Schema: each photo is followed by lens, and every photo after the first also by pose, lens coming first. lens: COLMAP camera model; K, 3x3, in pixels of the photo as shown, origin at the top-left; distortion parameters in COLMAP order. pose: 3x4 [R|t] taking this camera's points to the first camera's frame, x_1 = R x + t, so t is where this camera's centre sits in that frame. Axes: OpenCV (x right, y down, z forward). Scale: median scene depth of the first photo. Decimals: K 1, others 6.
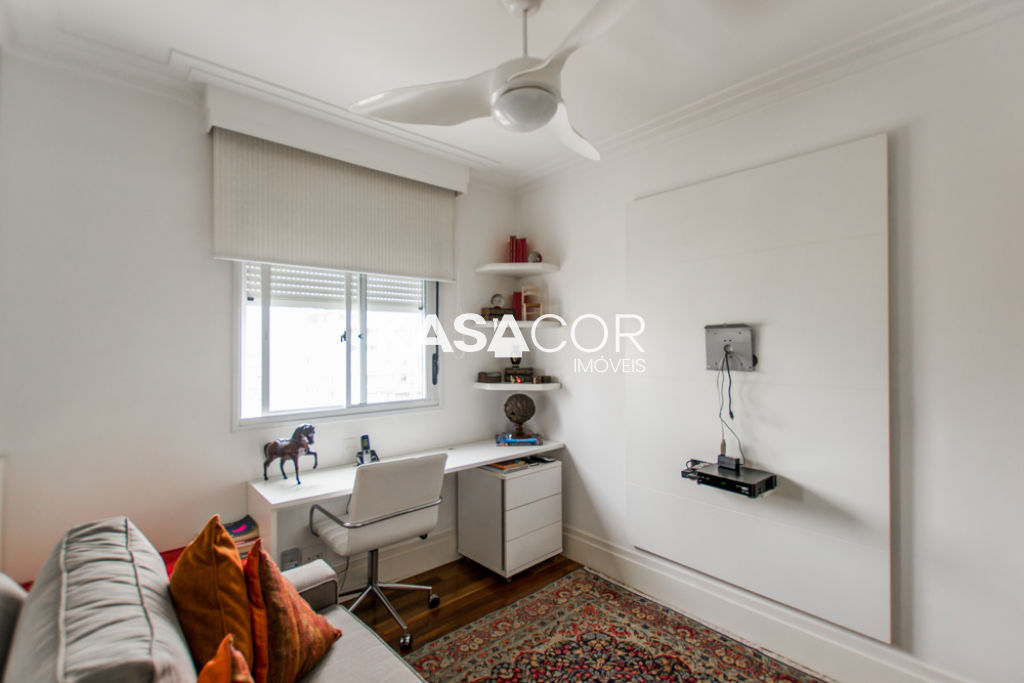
lens RADIAL K [[458.4, 0, 504.9], [0, 458.4, 346.9], [0, 0, 1]] dist [0.001229, 0.000131]
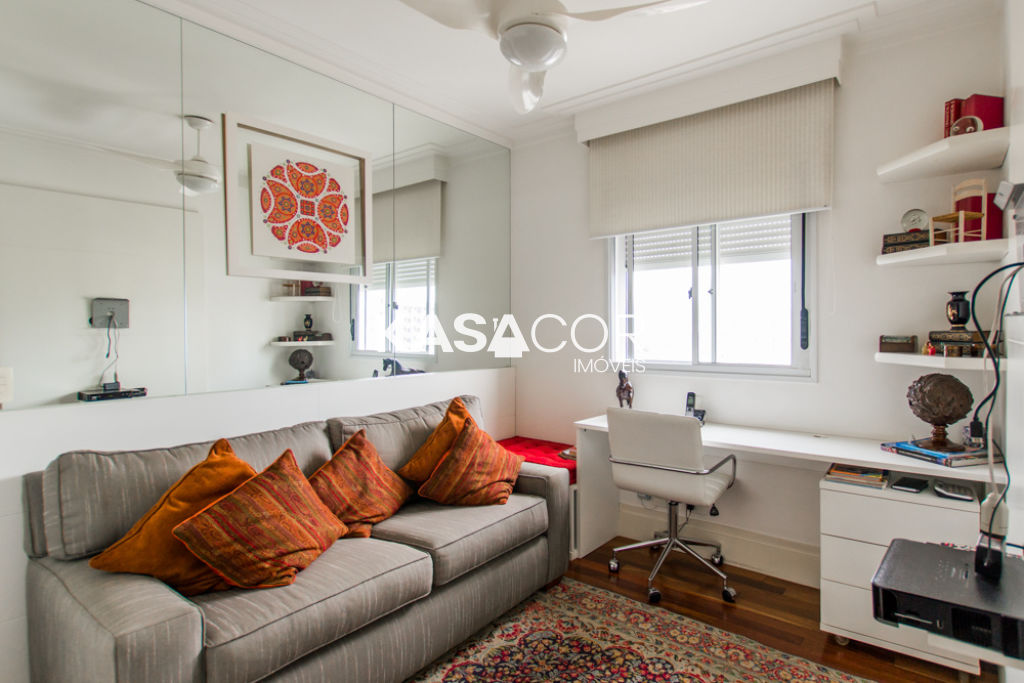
lens RADIAL K [[460.7, 0, 497.3], [0, 460.7, 338.8], [0, 0, 1]] dist [-0.001317, -0.000417]
pose [[0.221184, 0.033757, -0.974648, 0.674822], [0.005679, 0.999339, 0.035901, 0.048158], [0.975216, -0.013476, 0.220846, 0.460885]]
